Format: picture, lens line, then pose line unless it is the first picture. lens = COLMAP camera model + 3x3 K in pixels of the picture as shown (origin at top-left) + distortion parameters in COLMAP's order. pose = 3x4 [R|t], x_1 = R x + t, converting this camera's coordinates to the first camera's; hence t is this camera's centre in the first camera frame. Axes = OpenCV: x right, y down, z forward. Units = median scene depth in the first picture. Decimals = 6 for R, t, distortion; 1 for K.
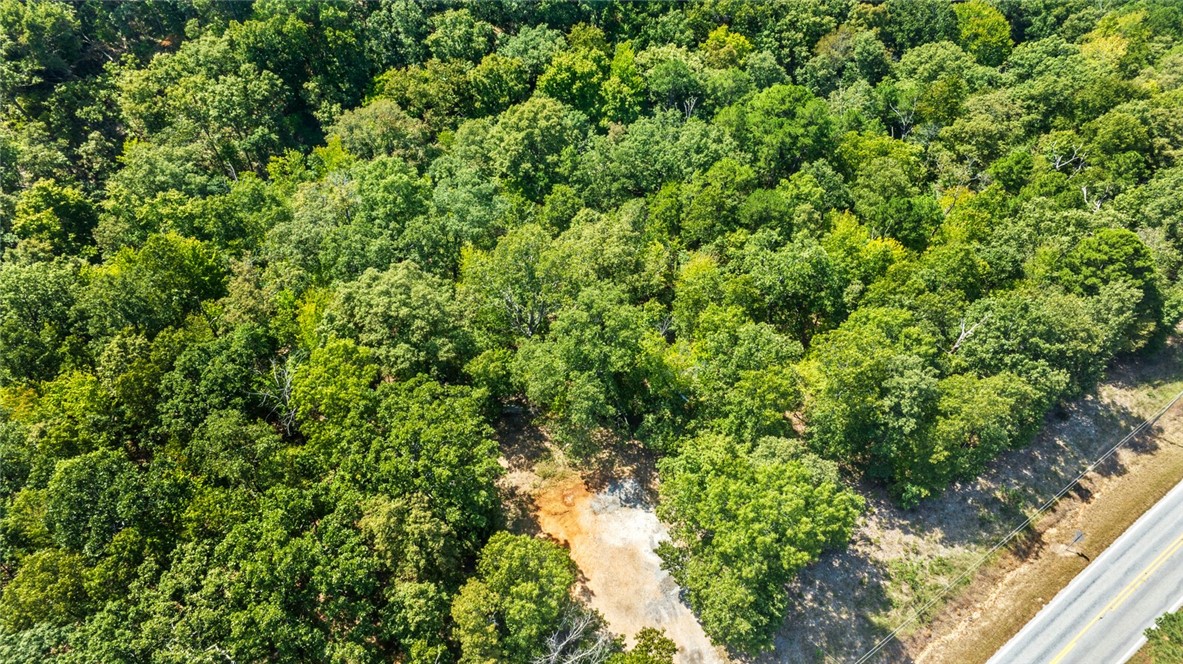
lens RADIAL K [[820.9, 0, 594.2], [0, 820.9, 326.4], [0, 0, 1]] dist [-0.070083, 0.078378]
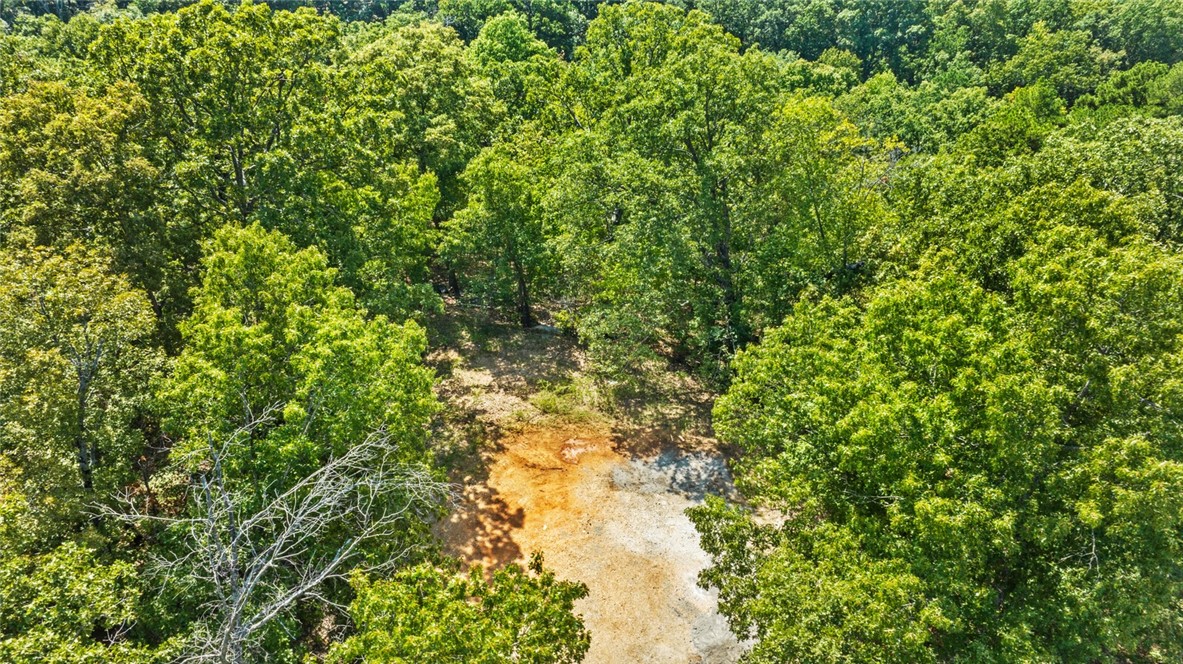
lens RADIAL K [[820.9, 0, 594.2], [0, 820.9, 326.4], [0, 0, 1]] dist [-0.070083, 0.078378]
pose [[0.928395, 0.188930, -0.319981, 0.117487], [-0.285870, 0.913274, -0.290188, 0.269267], [0.237405, 0.360883, 0.901888, 0.530105]]
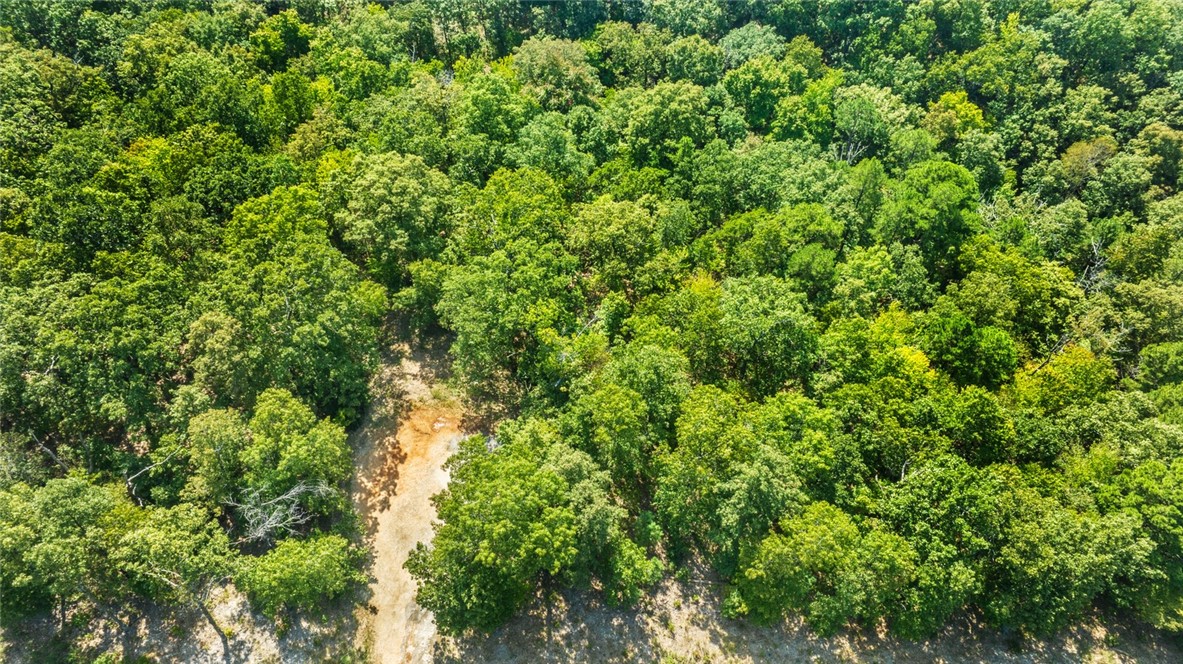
lens RADIAL K [[820.9, 0, 594.2], [0, 820.9, 326.4], [0, 0, 1]] dist [-0.070083, 0.078378]
pose [[0.831190, 0.427440, -0.355554, 0.425815], [-0.430398, 0.899501, 0.075205, -0.057716], [0.351966, 0.090520, 0.931625, 0.106274]]
